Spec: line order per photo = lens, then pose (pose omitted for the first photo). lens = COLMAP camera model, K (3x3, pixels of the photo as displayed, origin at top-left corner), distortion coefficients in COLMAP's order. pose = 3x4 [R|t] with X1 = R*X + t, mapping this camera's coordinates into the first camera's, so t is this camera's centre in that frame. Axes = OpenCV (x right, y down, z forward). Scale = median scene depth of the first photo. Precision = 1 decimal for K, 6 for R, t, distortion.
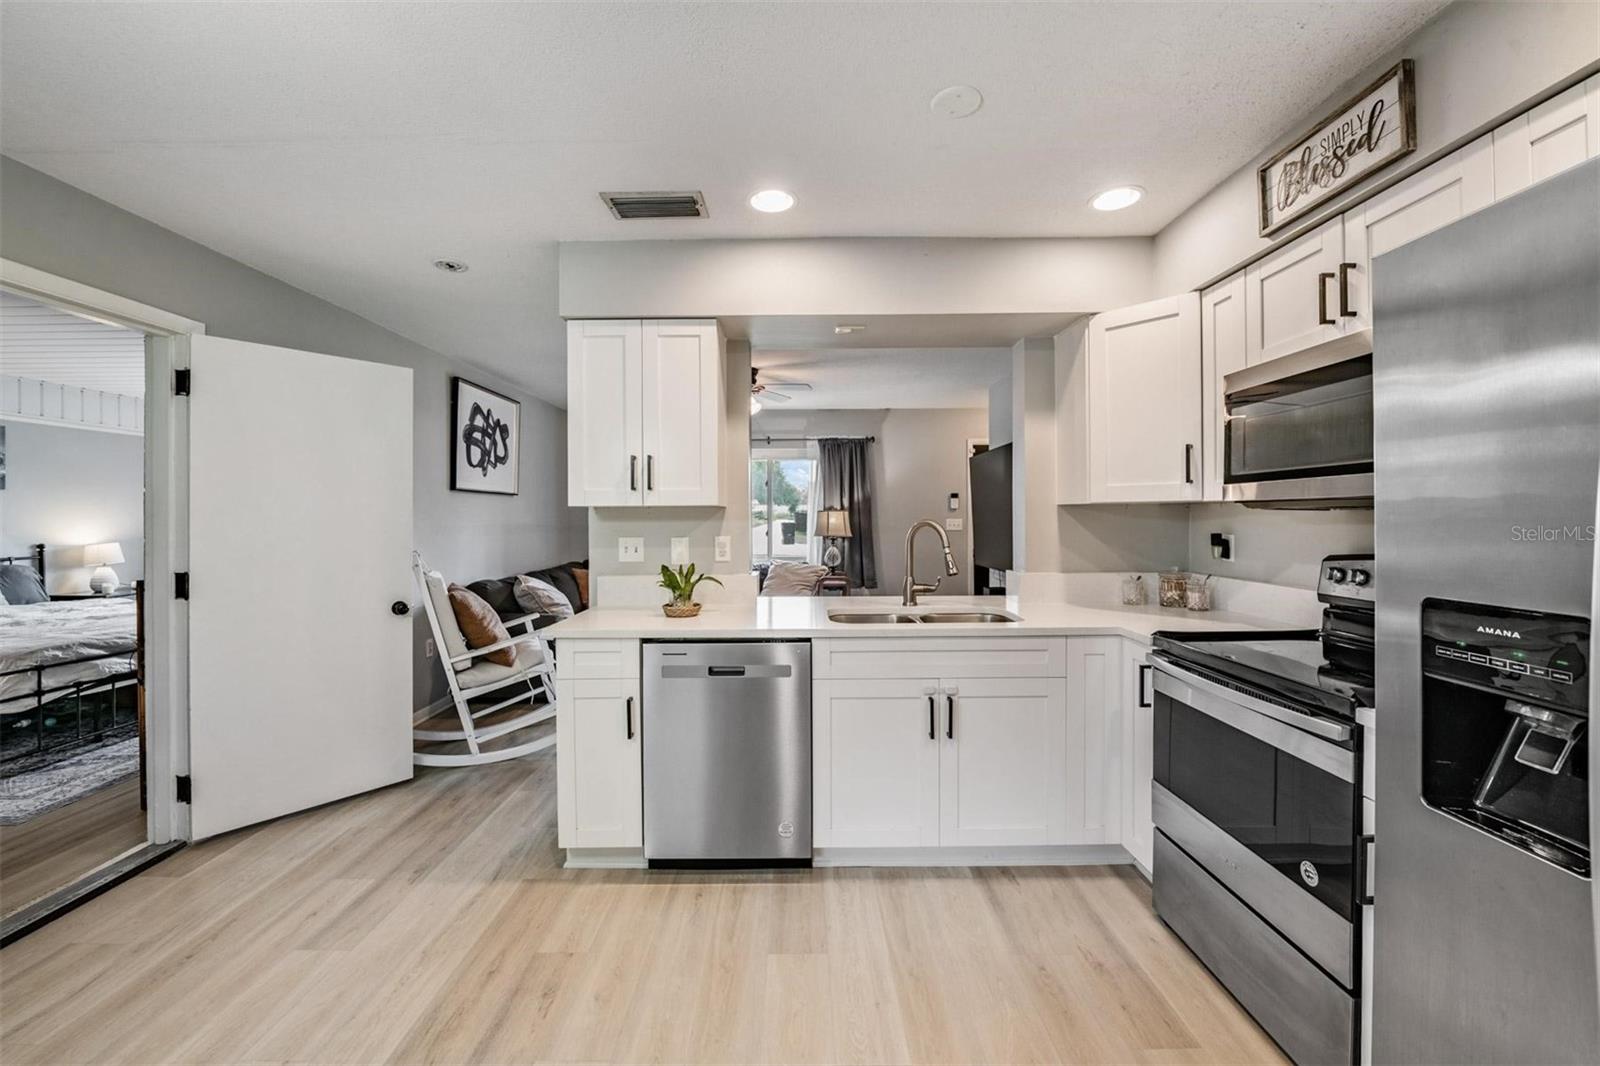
lens RADIAL K [[624.3, 0, 789.0], [0, 624.3, 516.6], [0, 0, 1]] dist [-0.007930, -0.001929]
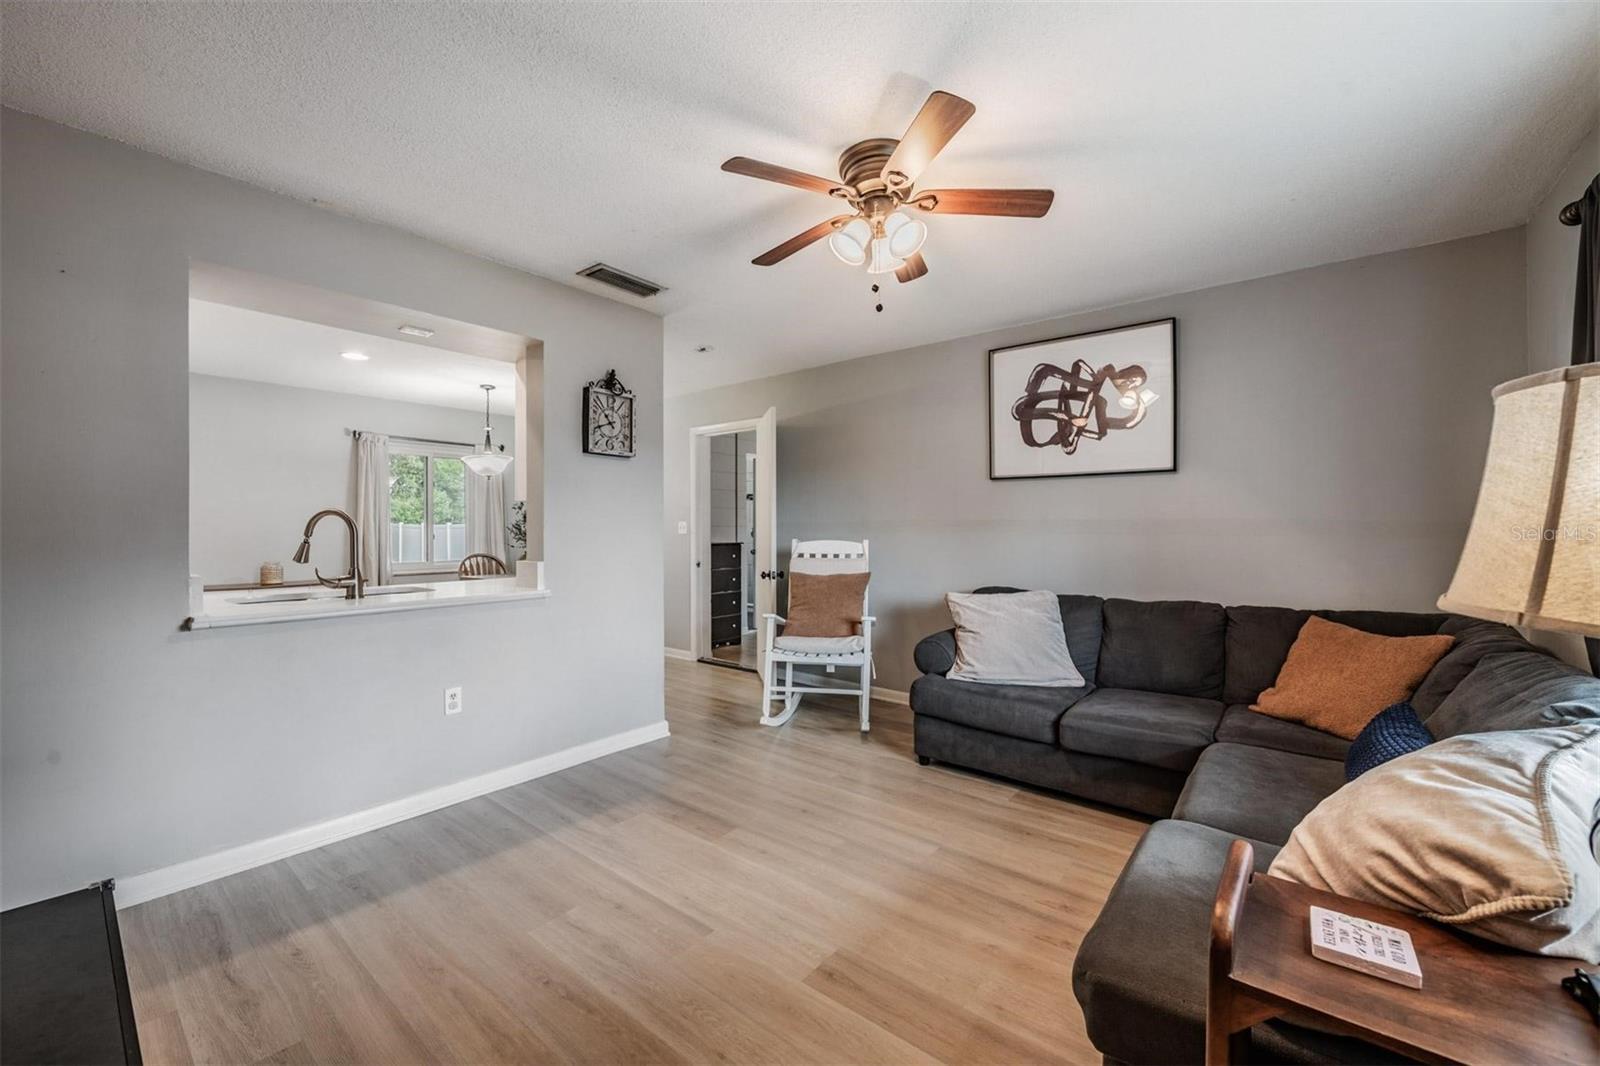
lens RADIAL K [[624.3, 0, 801.5], [0, 624.3, 532.9], [0, 0, 1]] dist [-0.007930, -0.001929]
pose [[-0.611044, 0.012773, -0.791493, 0.575219], [0.004311, 0.999909, 0.012808, 0.035701], [0.791585, 0.004414, -0.611043, 2.315460]]
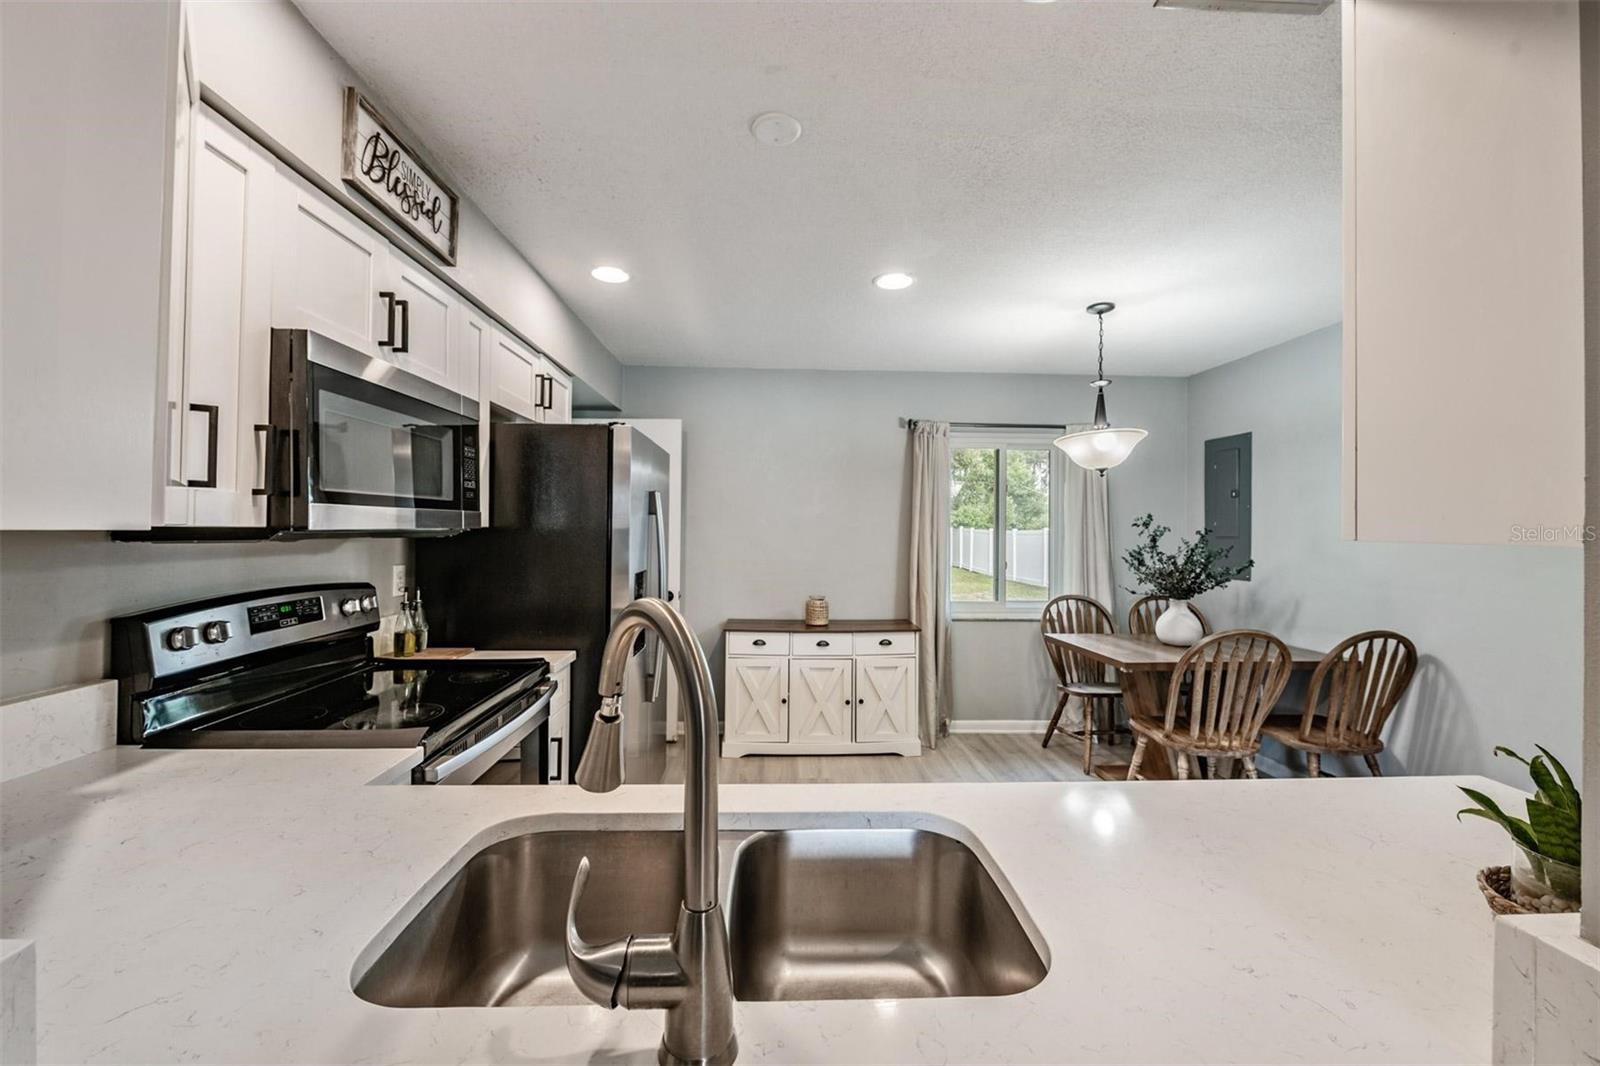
lens RADIAL K [[624.3, 0, 801.2], [0, 624.3, 525.5], [0, 0, 1]] dist [-0.007930, -0.001929]
pose [[-0.997428, -0.002917, -0.071619, 0.202686], [-0.002667, 0.999990, -0.003593, -0.022294], [0.071628, -0.003392, -0.997426, 1.336704]]
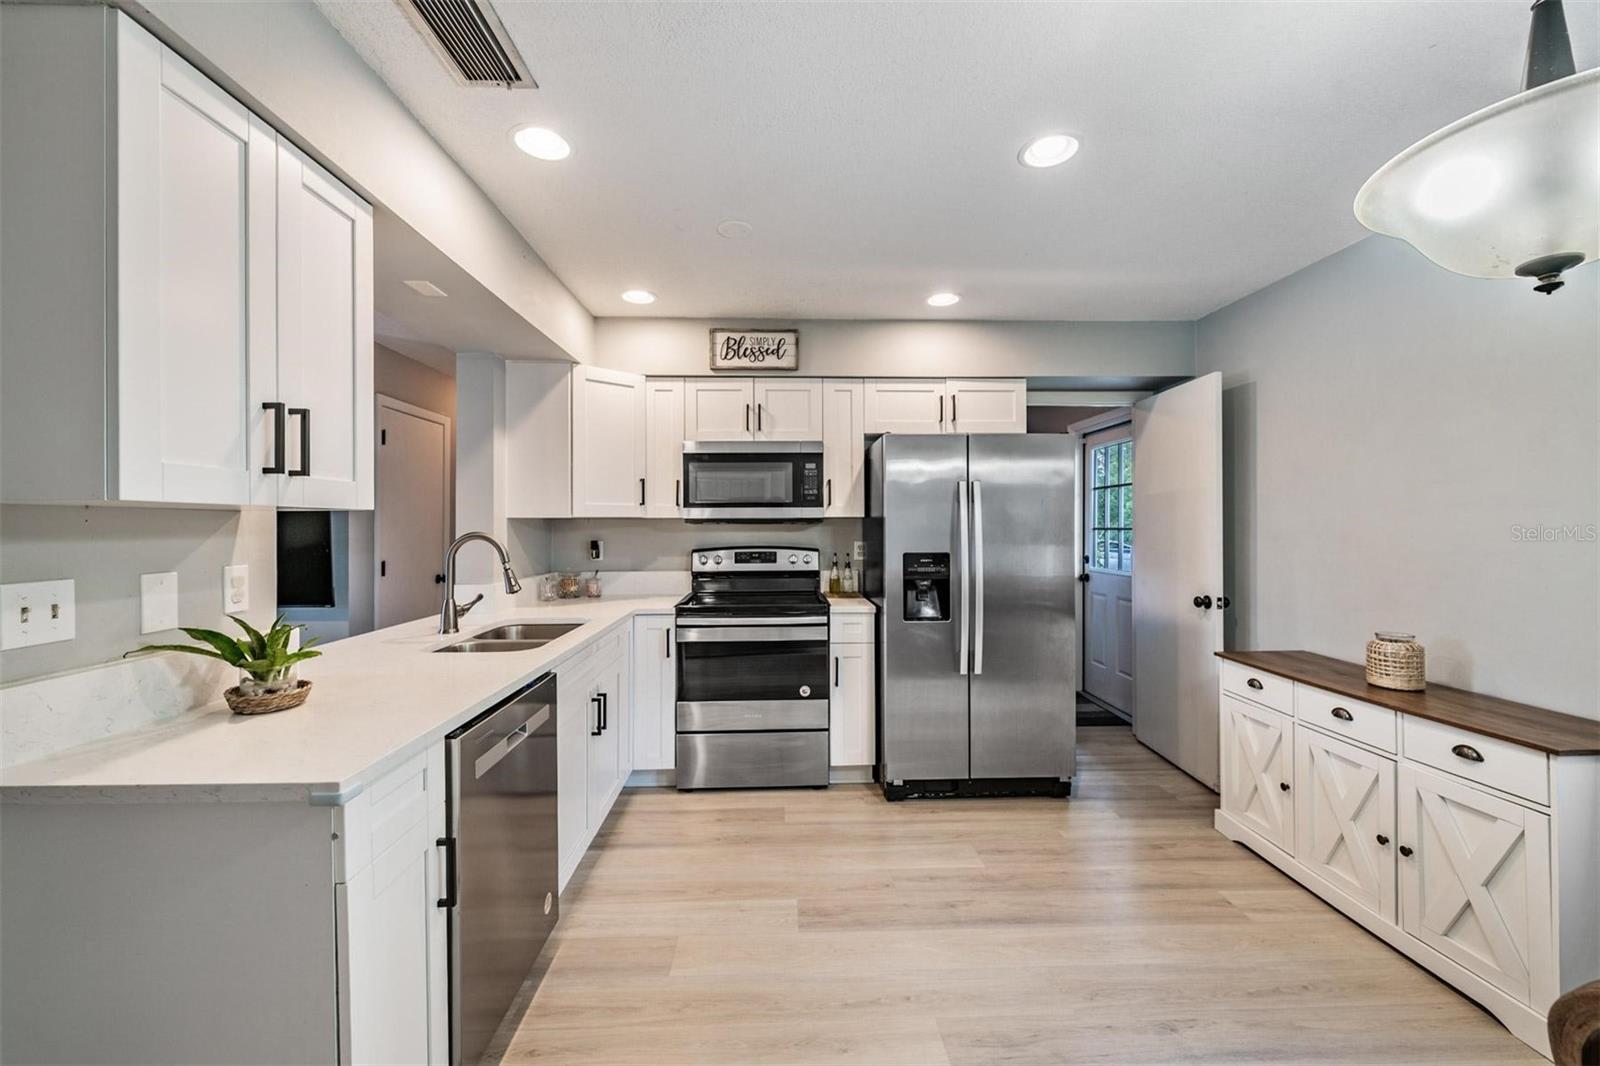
lens RADIAL K [[624.3, 0, 806.6], [0, 624.3, 521.5], [0, 0, 1]] dist [-0.007930, -0.001929]
pose [[-0.048922, 0.011061, 0.998741, -0.753216], [0.004601, 0.999931, -0.010849, 0.002170], [-0.998792, 0.004065, -0.048970, 0.610230]]
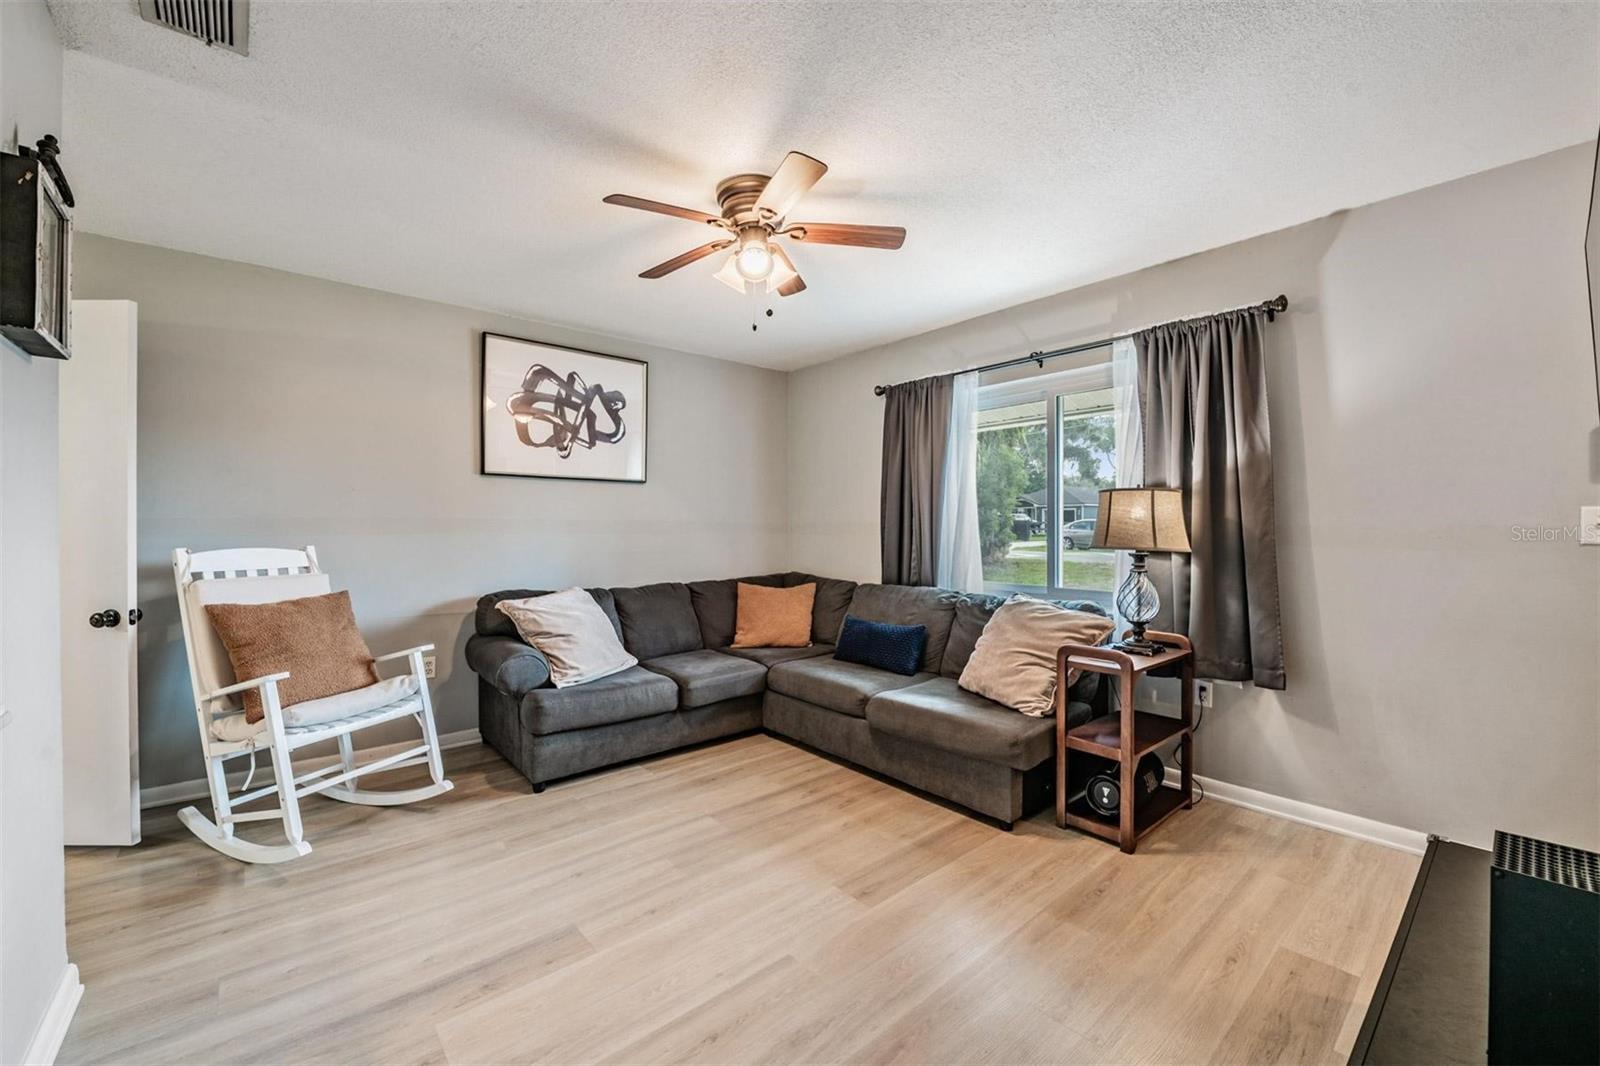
lens RADIAL K [[624.3, 0, 800.7], [0, 624.3, 531.7], [0, 0, 1]] dist [-0.007930, -0.001929]
pose [[0.659259, 0.011878, -0.751822, 0.587235], [-0.002679, 0.999906, 0.013447, 0.033400], [0.751911, -0.006851, 0.659229, 1.354988]]
